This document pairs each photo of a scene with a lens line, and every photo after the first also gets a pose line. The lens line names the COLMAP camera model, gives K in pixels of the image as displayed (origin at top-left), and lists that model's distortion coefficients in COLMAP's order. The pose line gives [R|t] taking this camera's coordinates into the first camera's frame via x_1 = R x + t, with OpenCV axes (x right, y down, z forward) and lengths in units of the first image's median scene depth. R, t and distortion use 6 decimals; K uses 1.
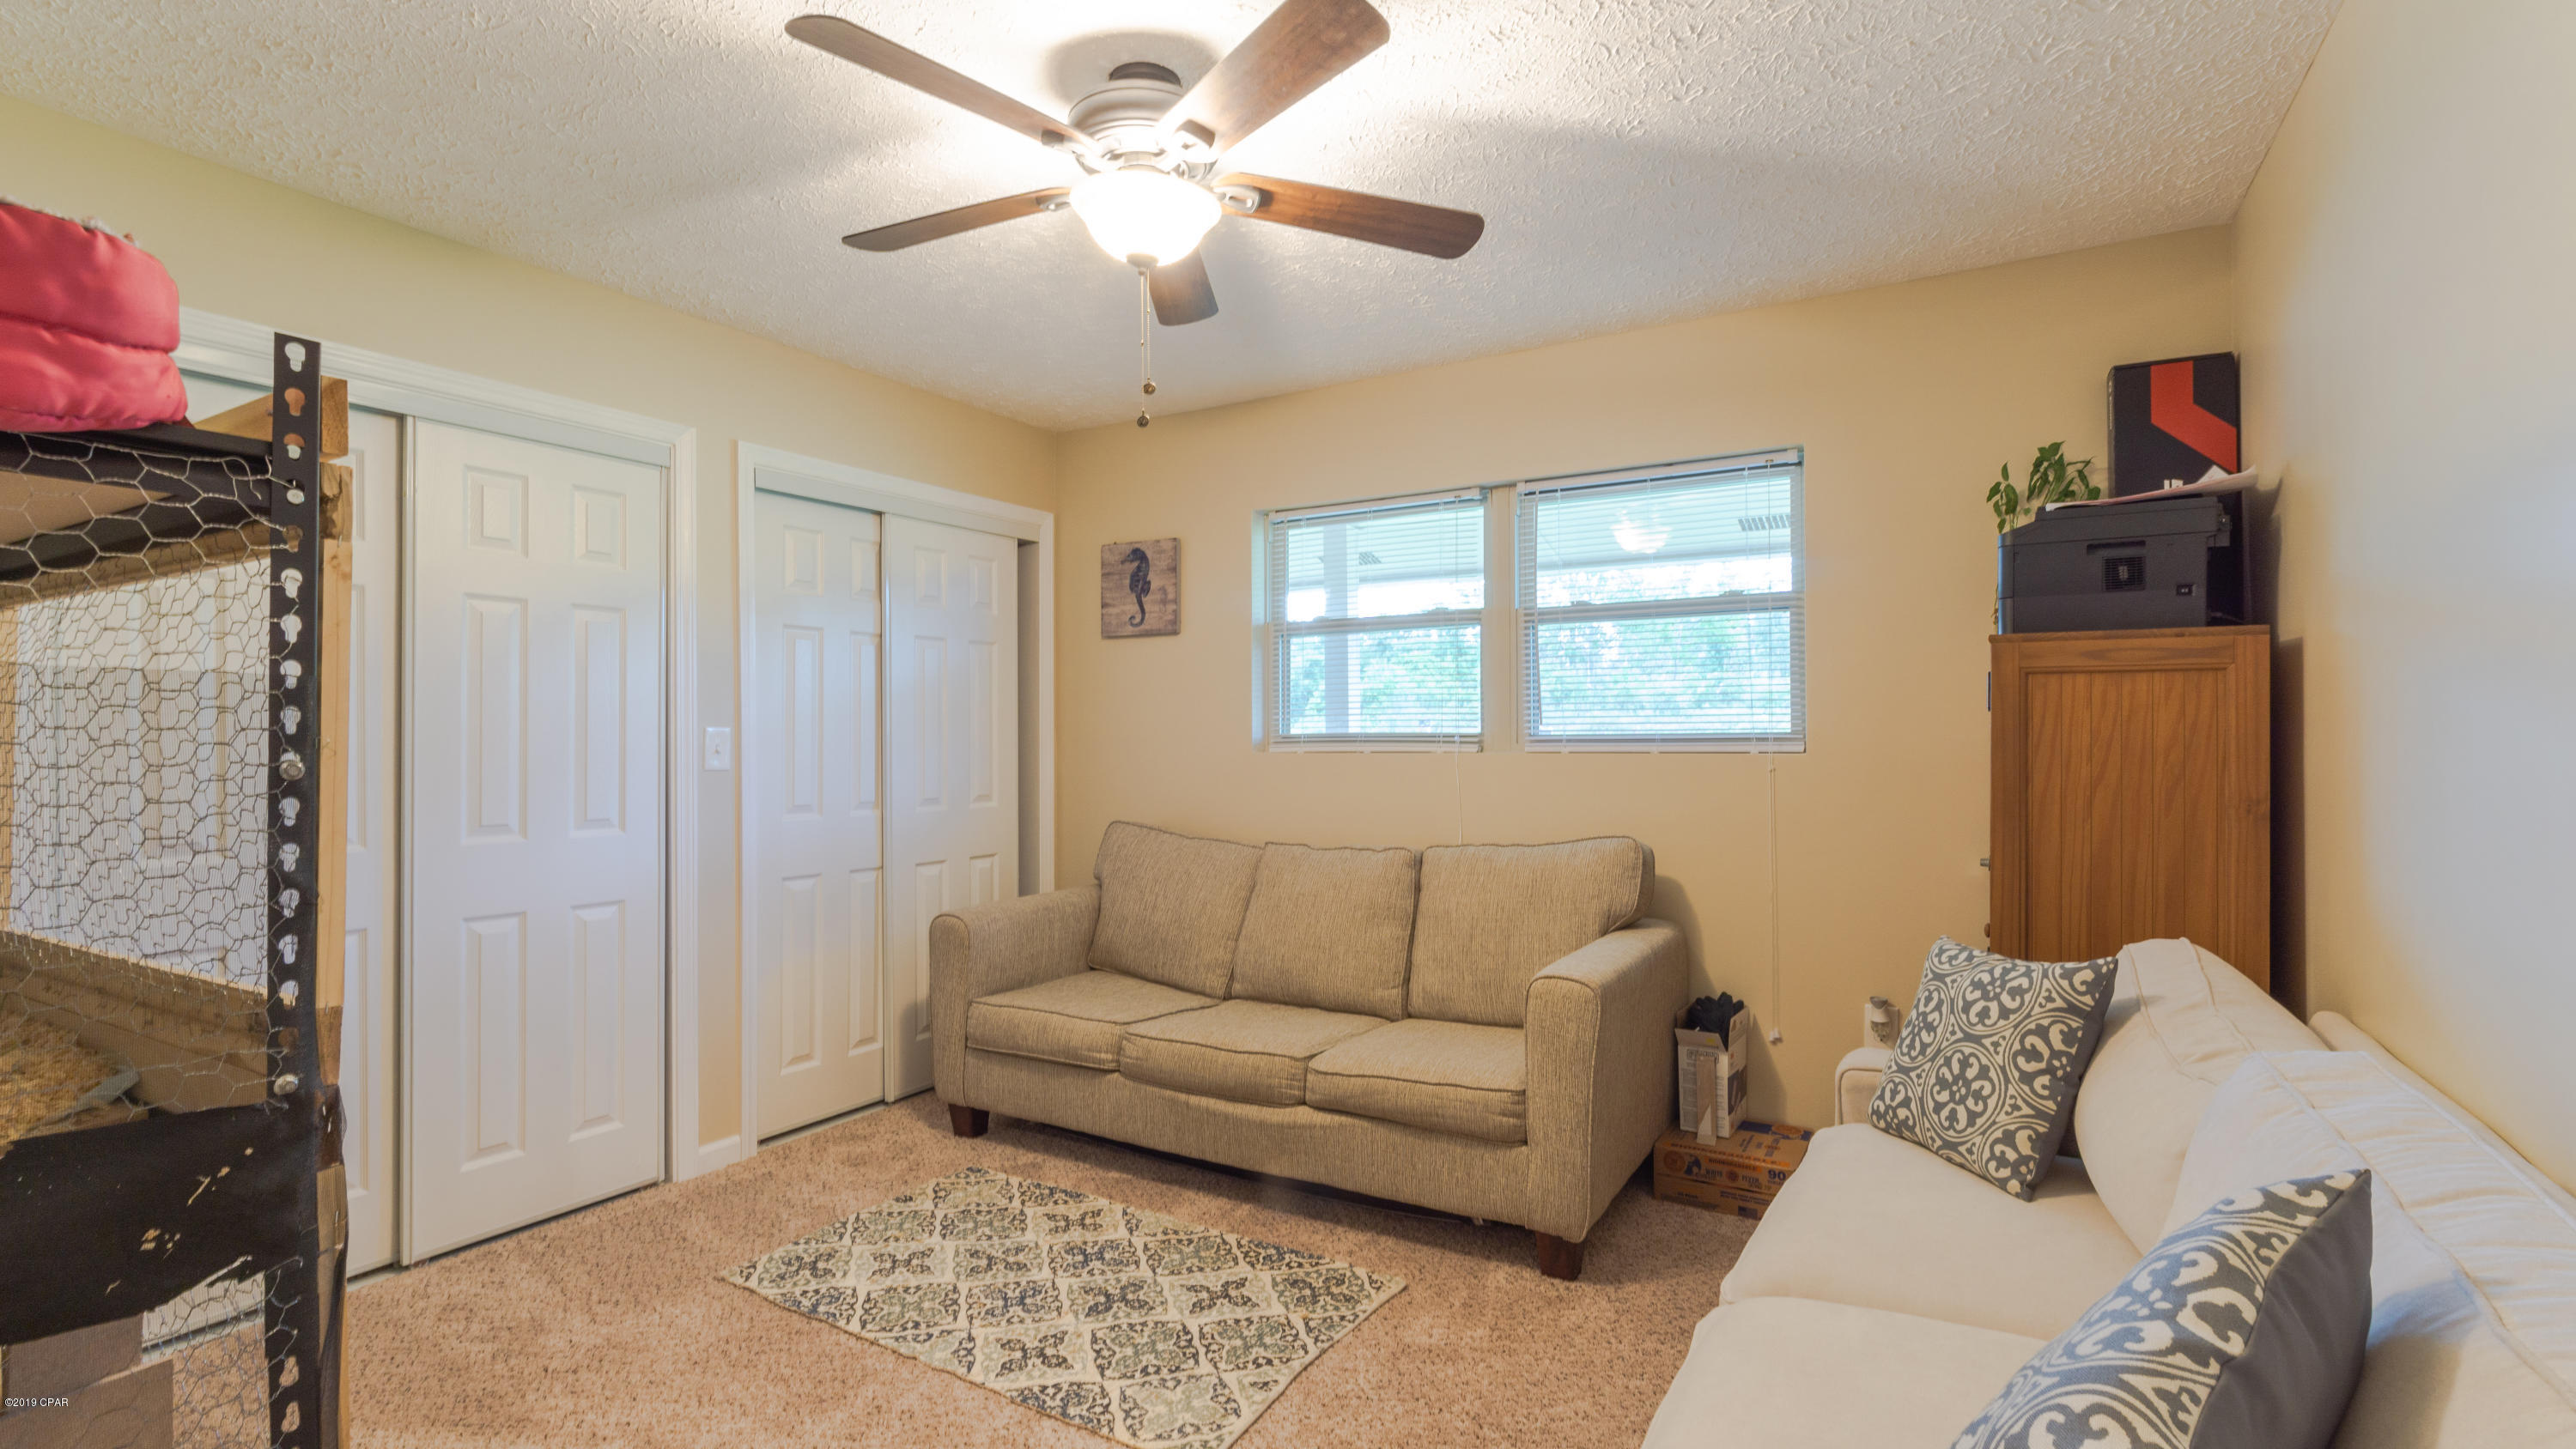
lens RADIAL K [[1185.2, 0, 1285.6], [0, 1185.2, 739.4], [0, 0, 1]] dist [0.016716, 0.000175]
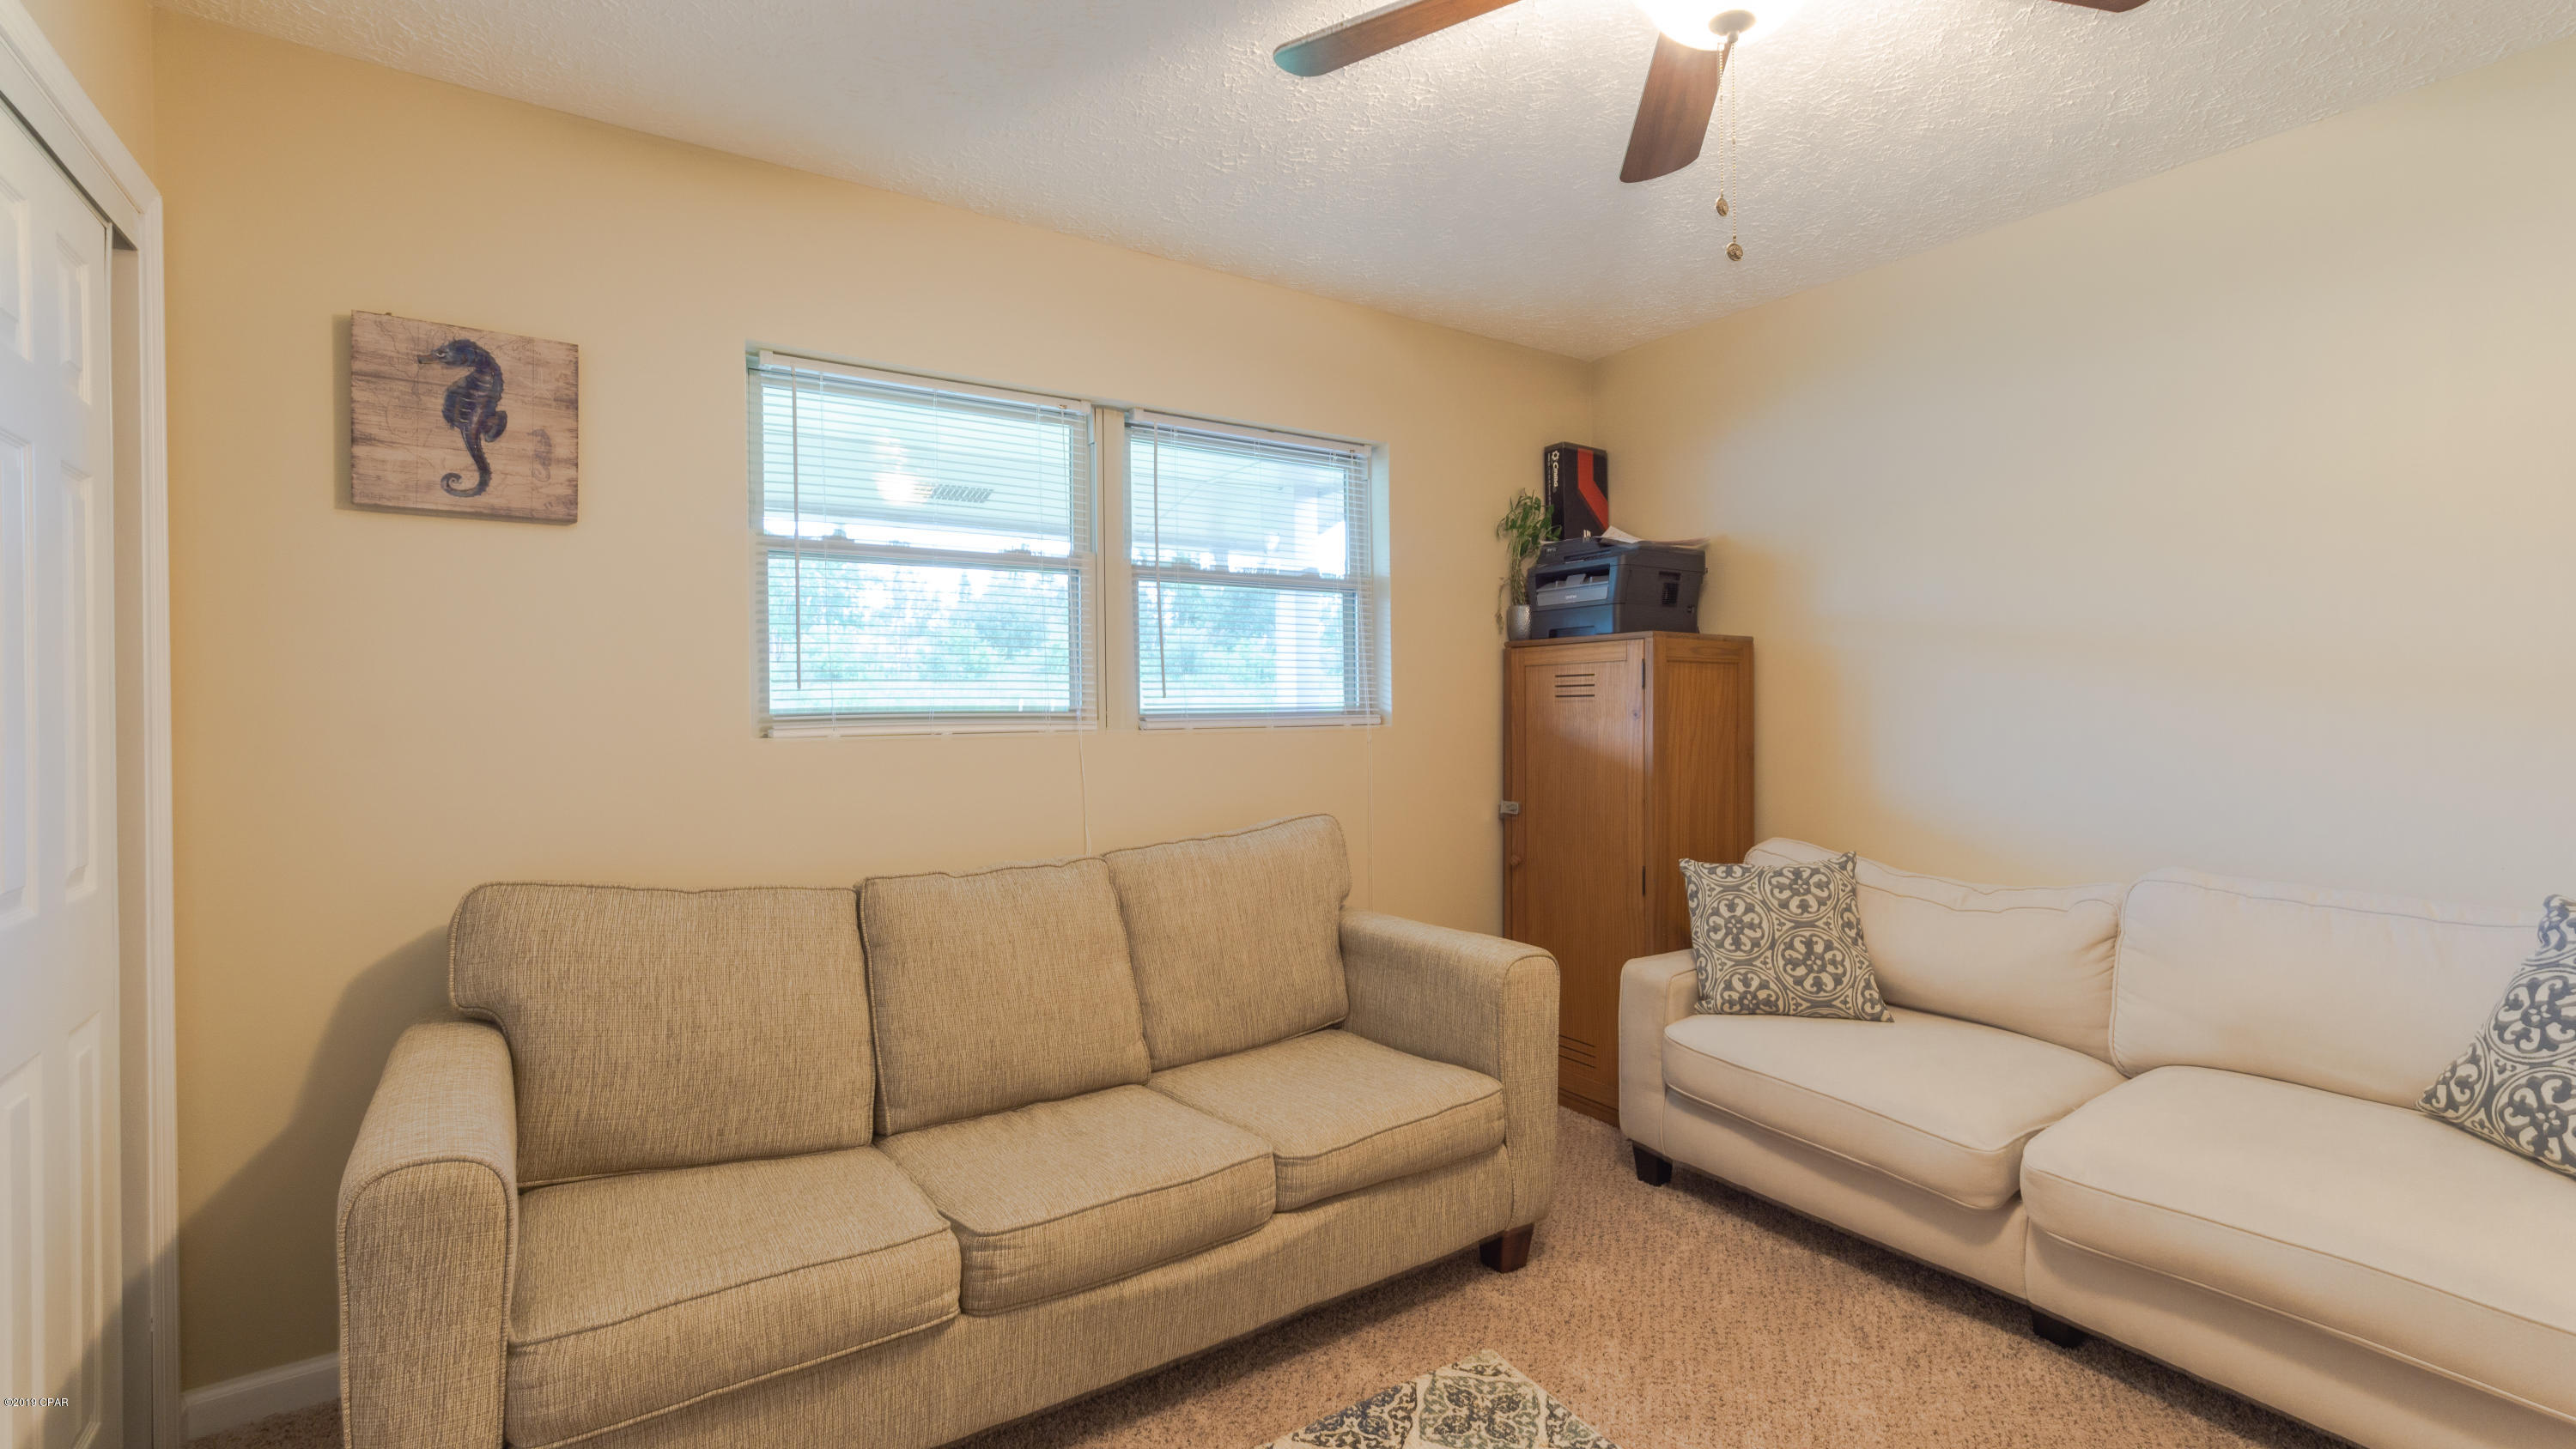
lens RADIAL K [[1157.5, 0, 1345.8], [0, 1157.5, 693.7], [0, 0, 1]] dist [0.015657, 0.000108]
pose [[0.404563, 0.008698, 0.914469, -0.489475], [0.007776, 0.999886, -0.012951, -0.002345], [-0.914477, 0.012350, 0.404449, 0.524659]]
